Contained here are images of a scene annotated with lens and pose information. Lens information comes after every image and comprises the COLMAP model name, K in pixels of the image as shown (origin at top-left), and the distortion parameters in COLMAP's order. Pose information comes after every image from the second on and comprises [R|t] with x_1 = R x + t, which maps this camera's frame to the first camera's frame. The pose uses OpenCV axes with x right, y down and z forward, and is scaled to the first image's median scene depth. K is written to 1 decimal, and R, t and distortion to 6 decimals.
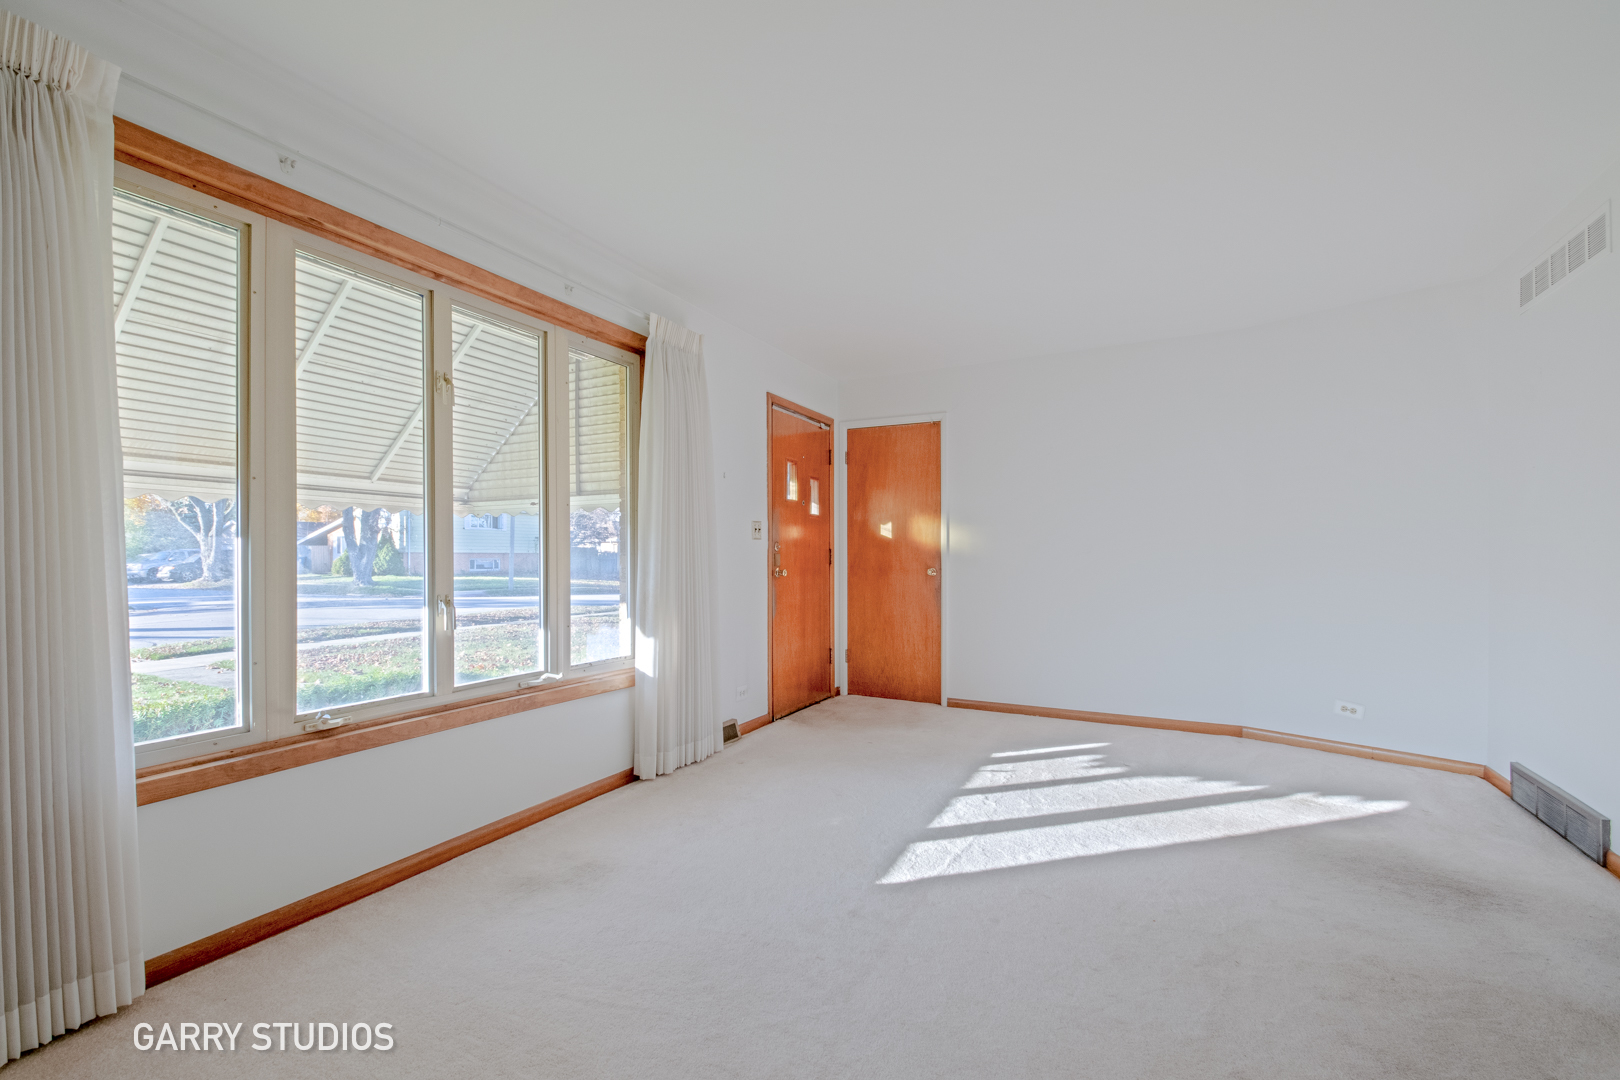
lens RADIAL K [[712.5, 0, 804.6], [0, 712.5, 549.0], [0, 0, 1]] dist [-0.001982, -0.001710]
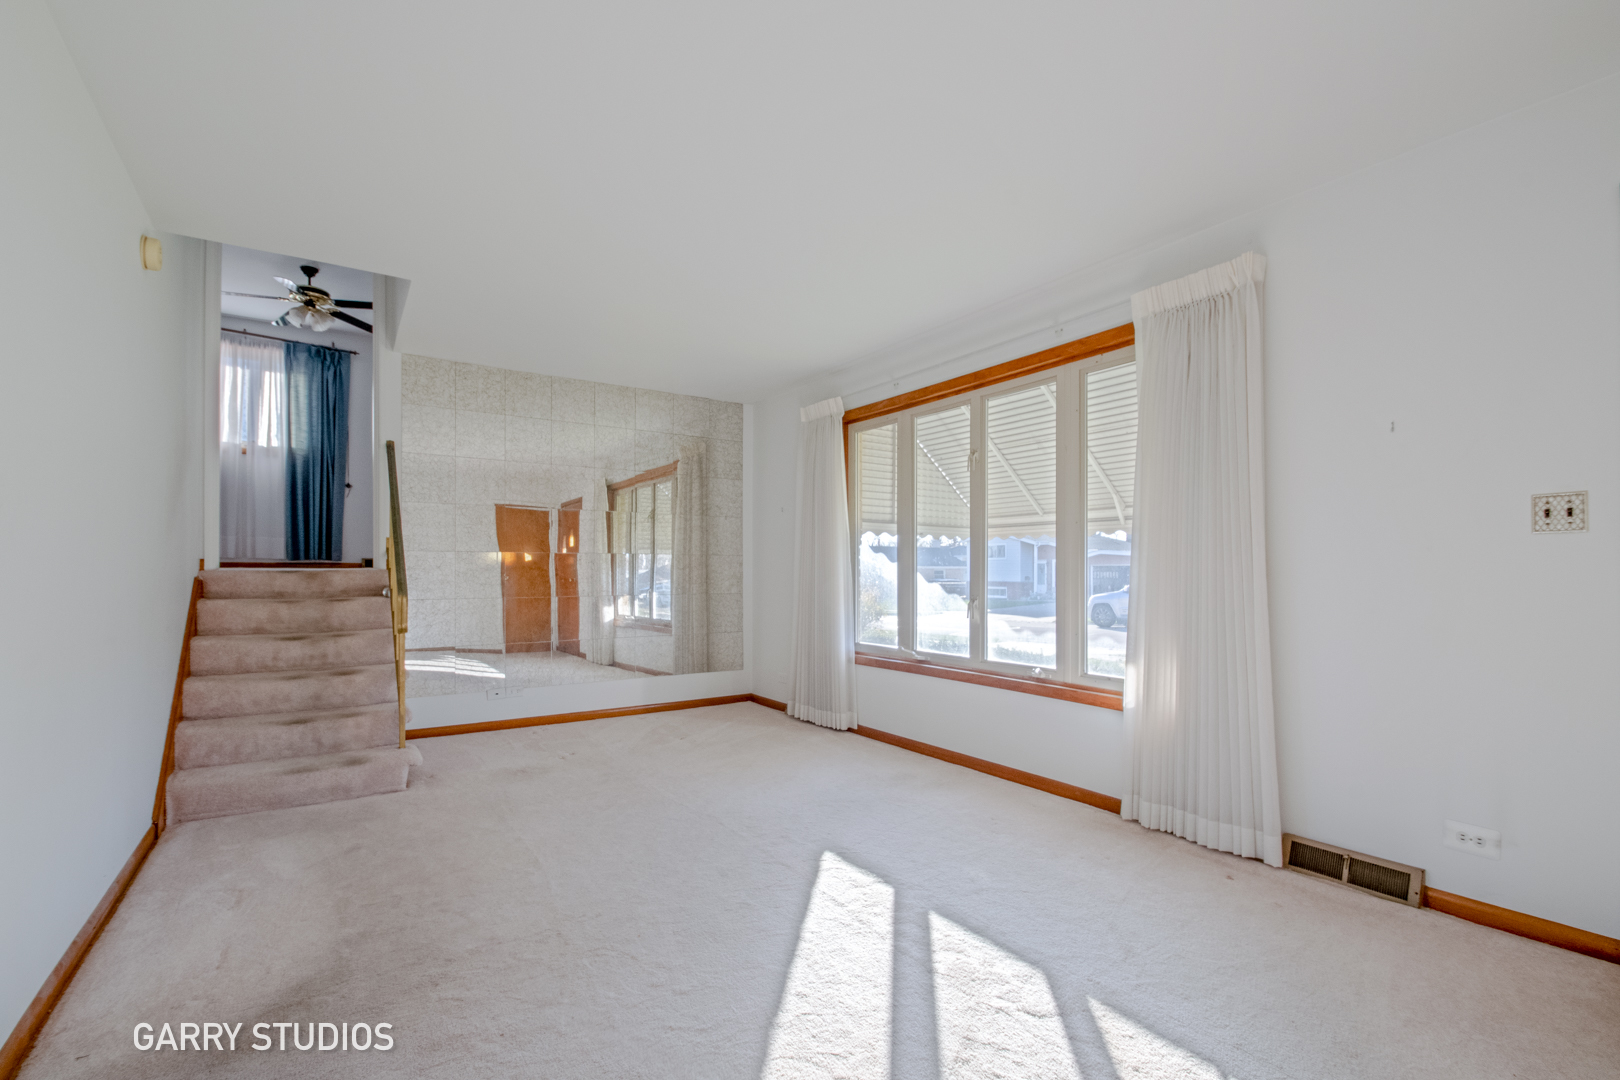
lens RADIAL K [[712.5, 0, 783.9], [0, 712.5, 562.1], [0, 0, 1]] dist [-0.001982, -0.001710]
pose [[-0.467545, -0.014408, -0.883852, 0.864092], [0.000516, 0.999863, -0.016572, 0.017283], [0.883969, -0.008204, -0.467473, 1.163242]]
